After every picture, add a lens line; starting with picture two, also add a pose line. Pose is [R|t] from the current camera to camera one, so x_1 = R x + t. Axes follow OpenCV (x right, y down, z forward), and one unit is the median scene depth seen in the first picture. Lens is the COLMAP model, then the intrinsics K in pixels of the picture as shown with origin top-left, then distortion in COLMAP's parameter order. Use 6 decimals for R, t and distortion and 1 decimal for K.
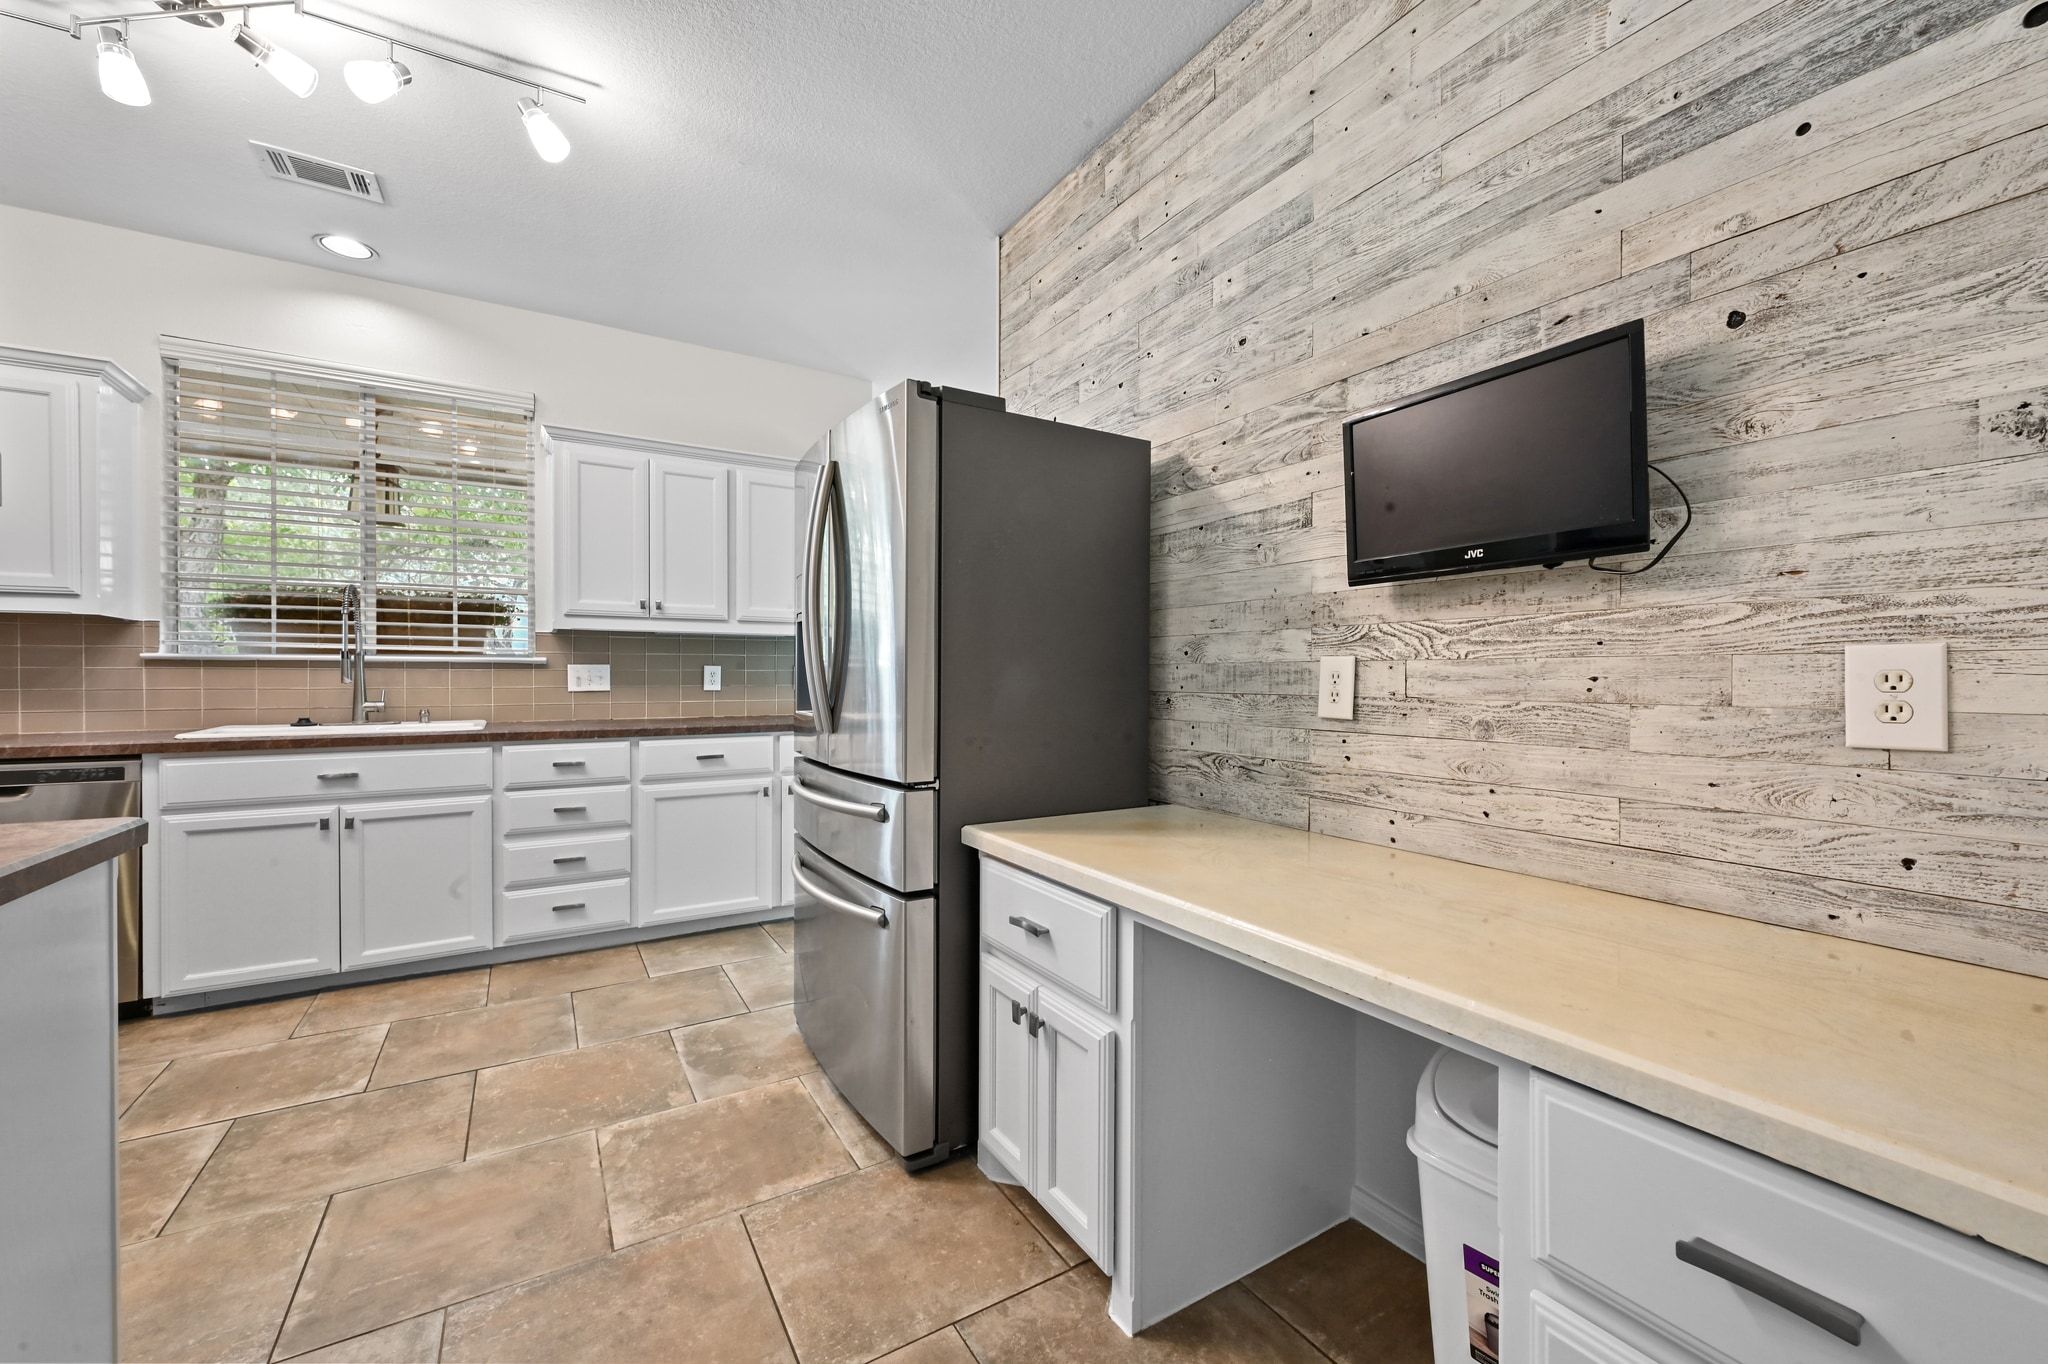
lens RADIAL K [[808.0, 0, 1020.9], [0, 808.0, 678.9], [0, 0, 1]] dist [-0.000887, -0.000253]
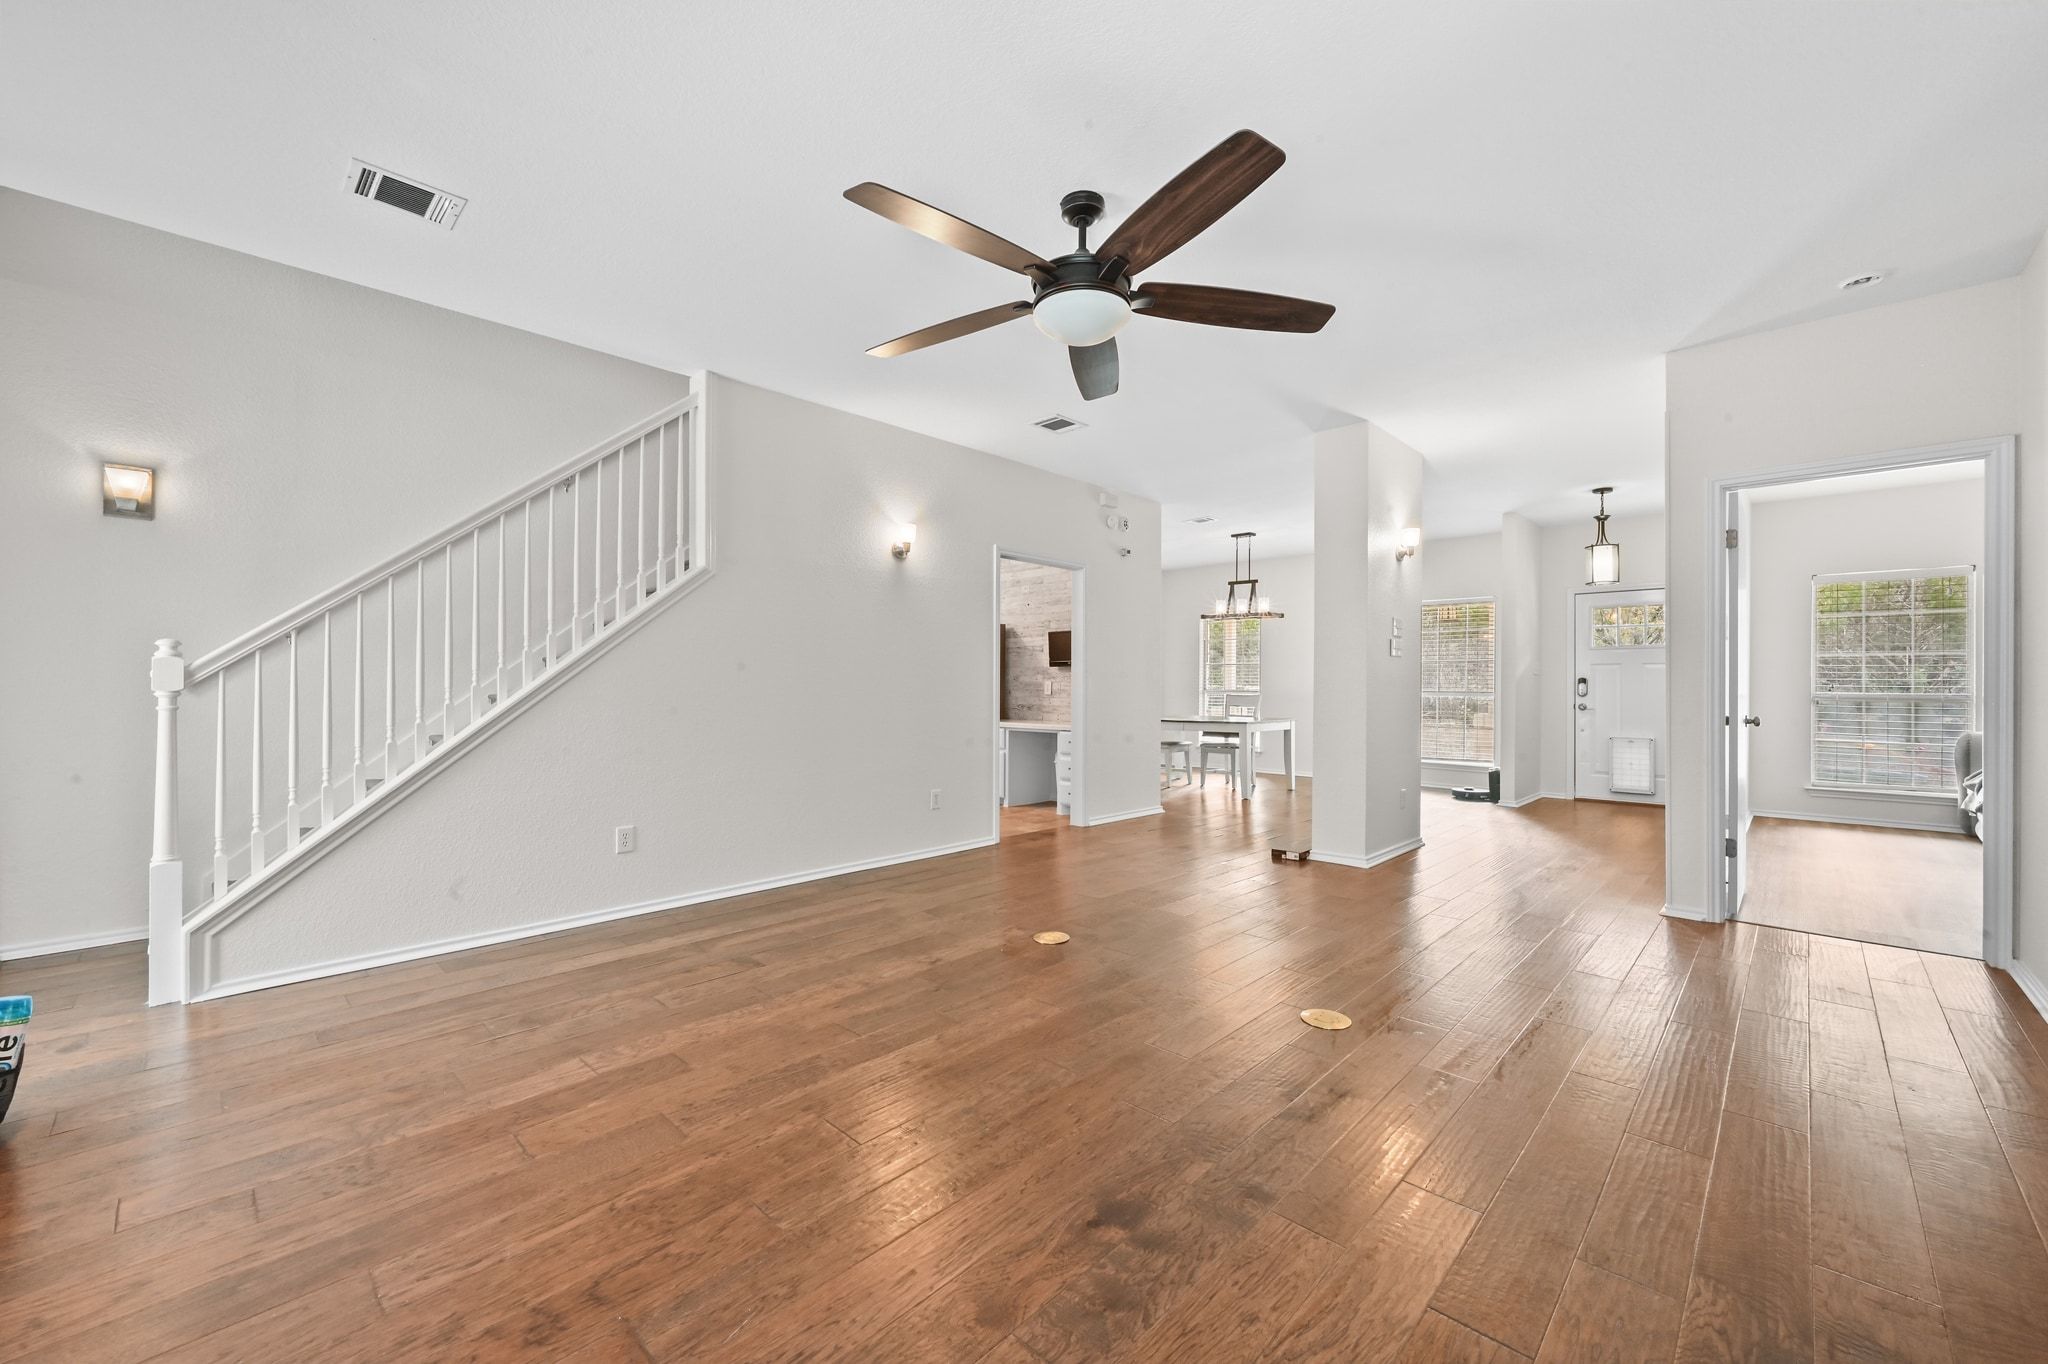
lens RADIAL K [[808.0, 0, 1026.7], [0, 808.0, 682.9], [0, 0, 1]] dist [-0.000887, -0.000253]
pose [[0.966529, 0.001863, 0.256552, -0.887138], [-0.001292, 0.999996, -0.002395, -0.006503], [-0.256555, 0.001983, 0.966528, -3.347431]]
